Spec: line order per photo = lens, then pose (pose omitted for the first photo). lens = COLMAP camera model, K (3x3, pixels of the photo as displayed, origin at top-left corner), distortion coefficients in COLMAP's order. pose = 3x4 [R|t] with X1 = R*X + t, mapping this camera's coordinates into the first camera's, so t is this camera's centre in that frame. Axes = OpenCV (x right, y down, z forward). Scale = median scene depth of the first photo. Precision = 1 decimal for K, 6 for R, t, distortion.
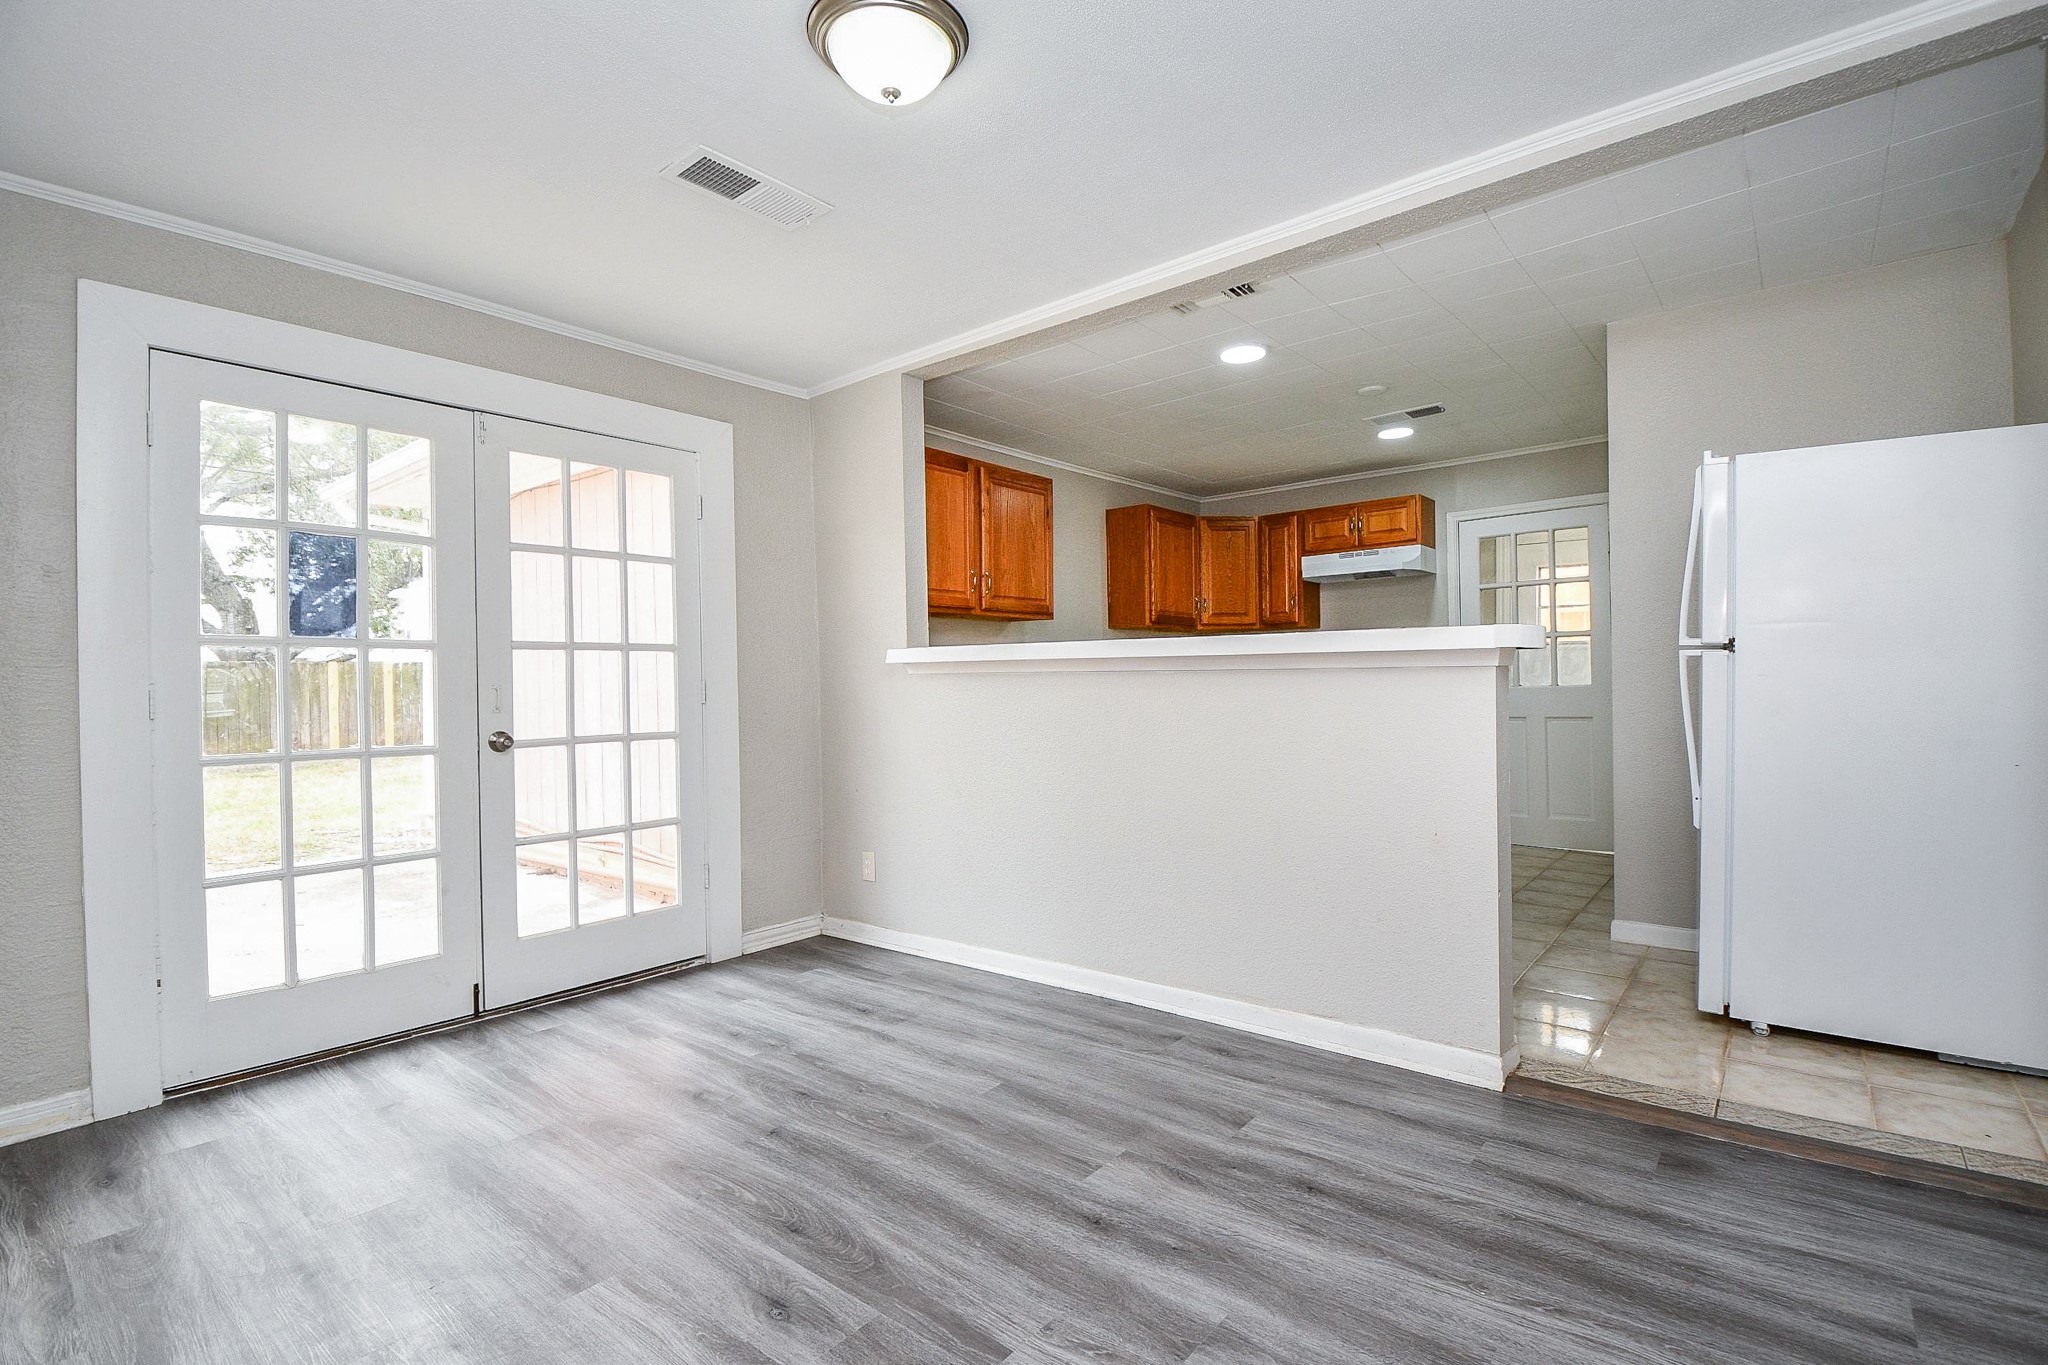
lens RADIAL K [[932.9, 0, 1031.5], [0, 932.9, 680.2], [0, 0, 1]] dist [0.000596, -0.022088]
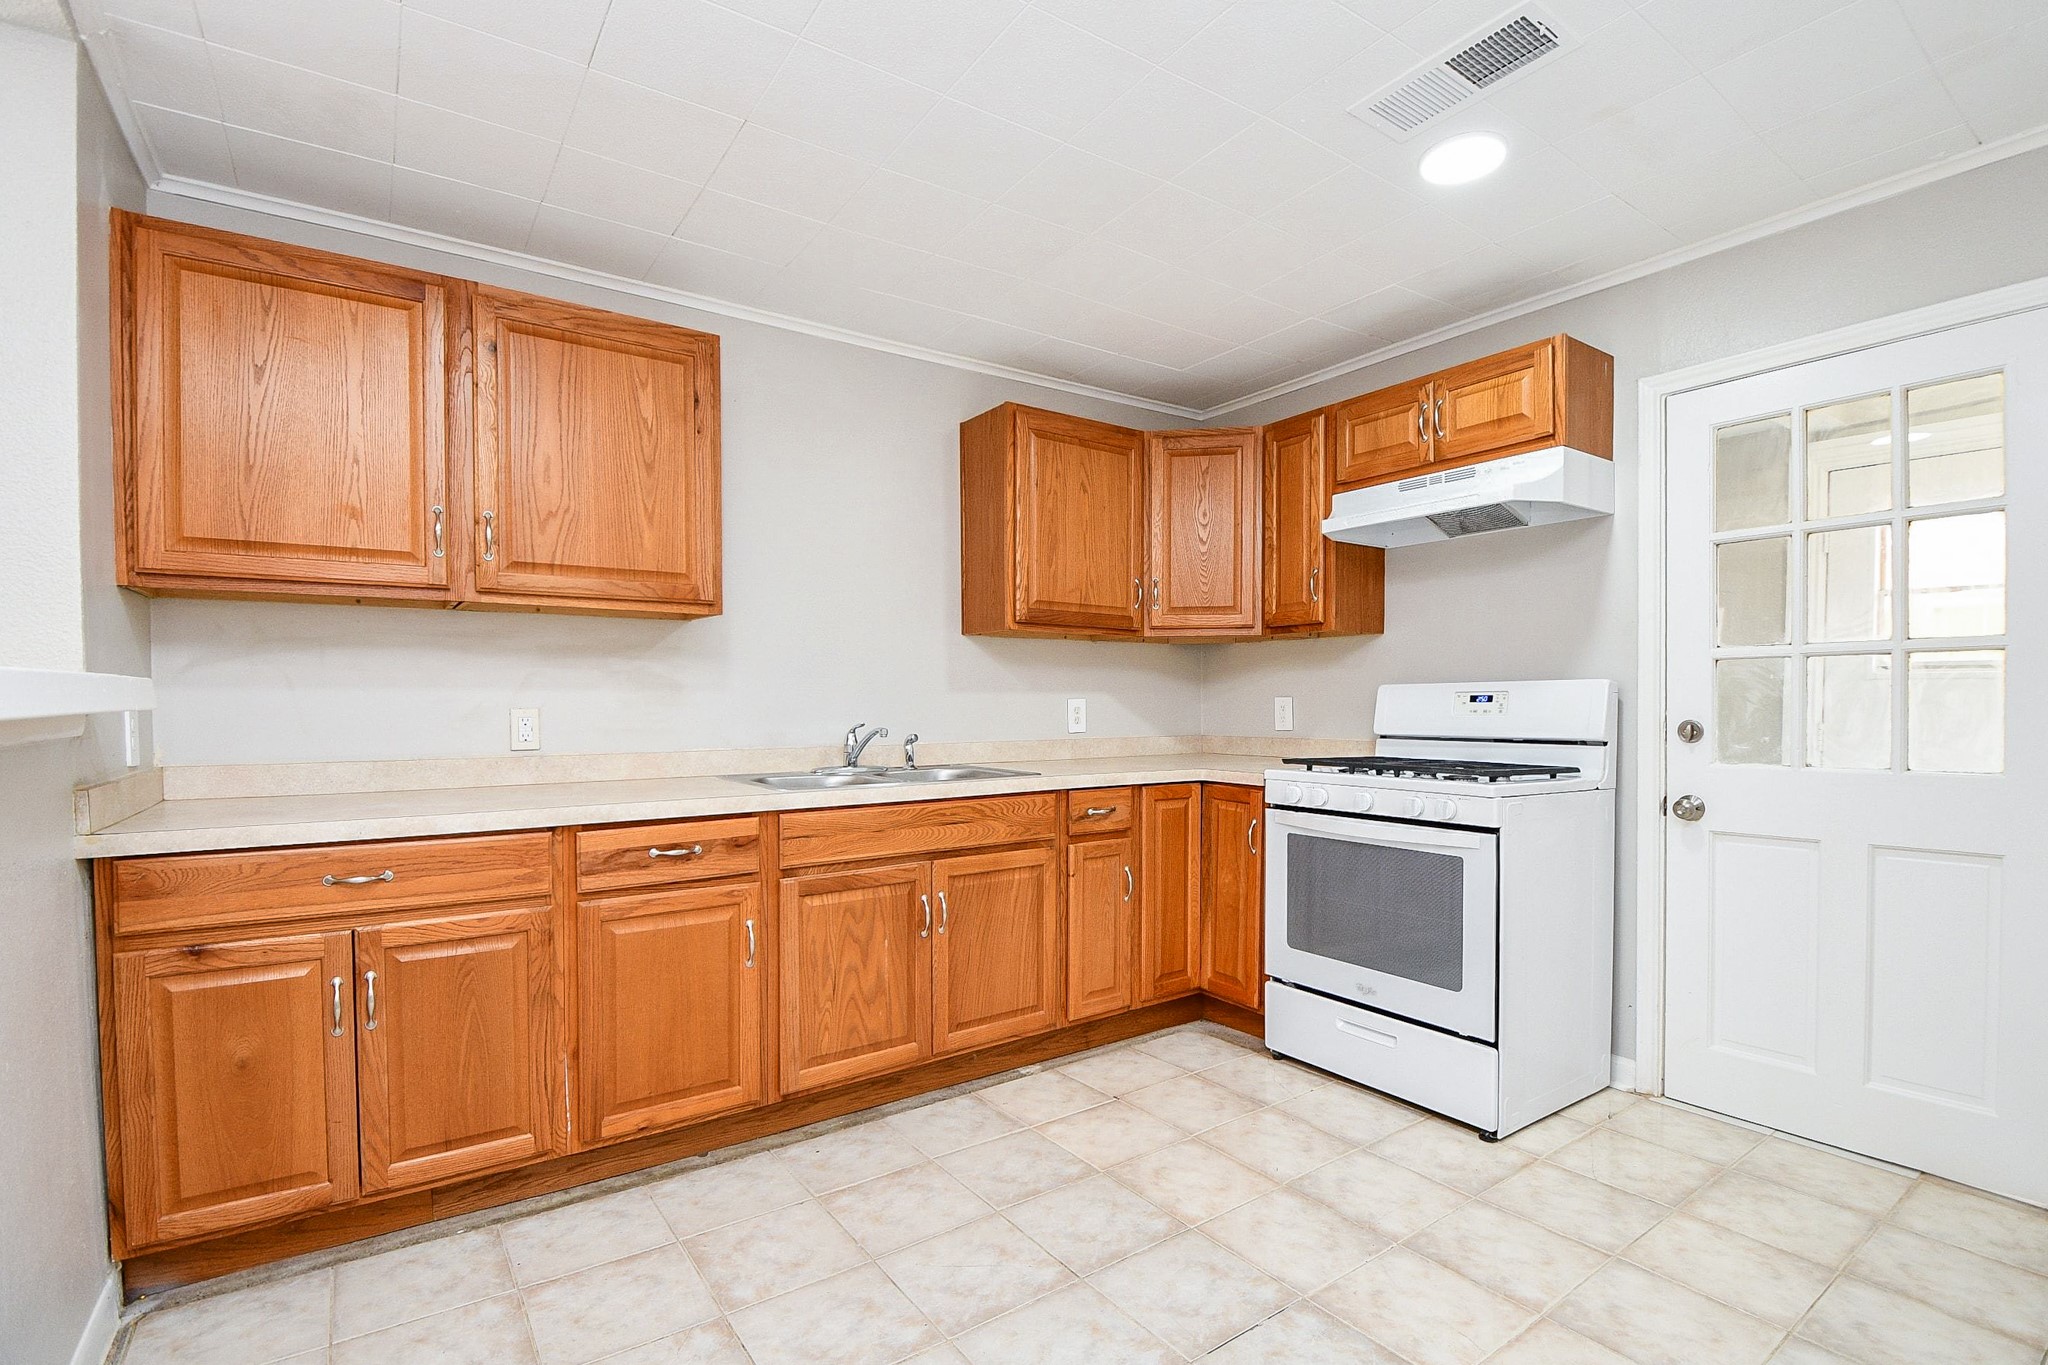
lens RADIAL K [[934.1, 0, 1023.7], [0, 934.1, 719.5], [0, 0, 1]] dist [-0.033113, -0.000147]
pose [[0.963537, 0.019359, -0.266875, 0.507998], [-0.013525, 0.999628, 0.023682, -0.034737], [0.267234, -0.019209, 0.963440, 0.880251]]
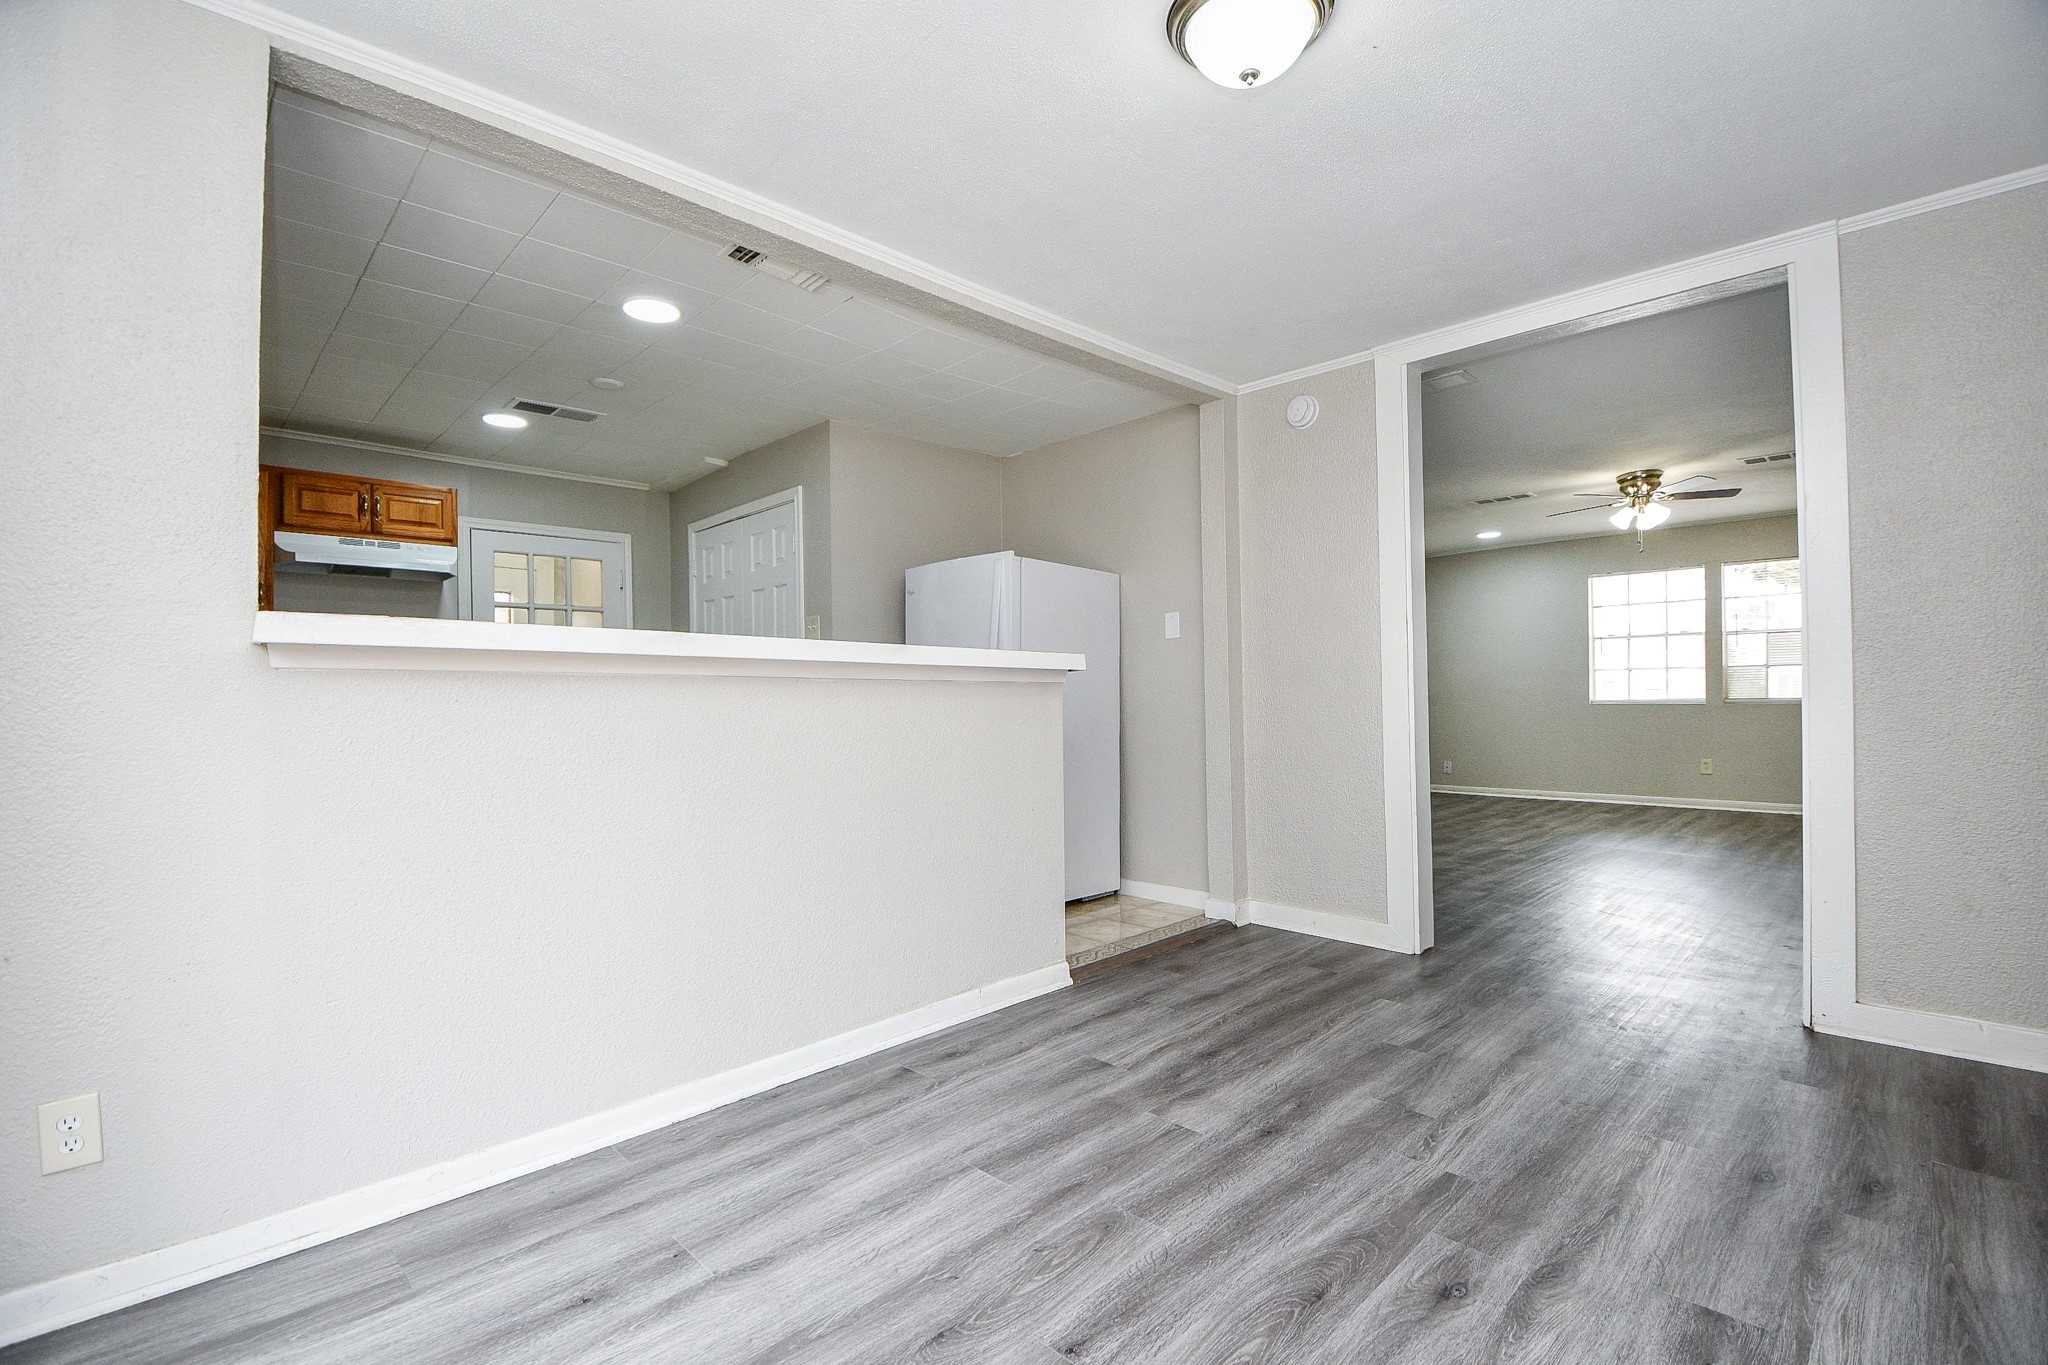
lens RADIAL K [[932.9, 0, 1031.5], [0, 932.9, 680.2], [0, 0, 1]] dist [0.000596, -0.022088]
pose [[0.109915, 0.024621, 0.993636, -0.669117], [0.014873, 0.999540, -0.026413, 0.016430], [-0.993830, 0.017682, 0.109498, 0.665769]]
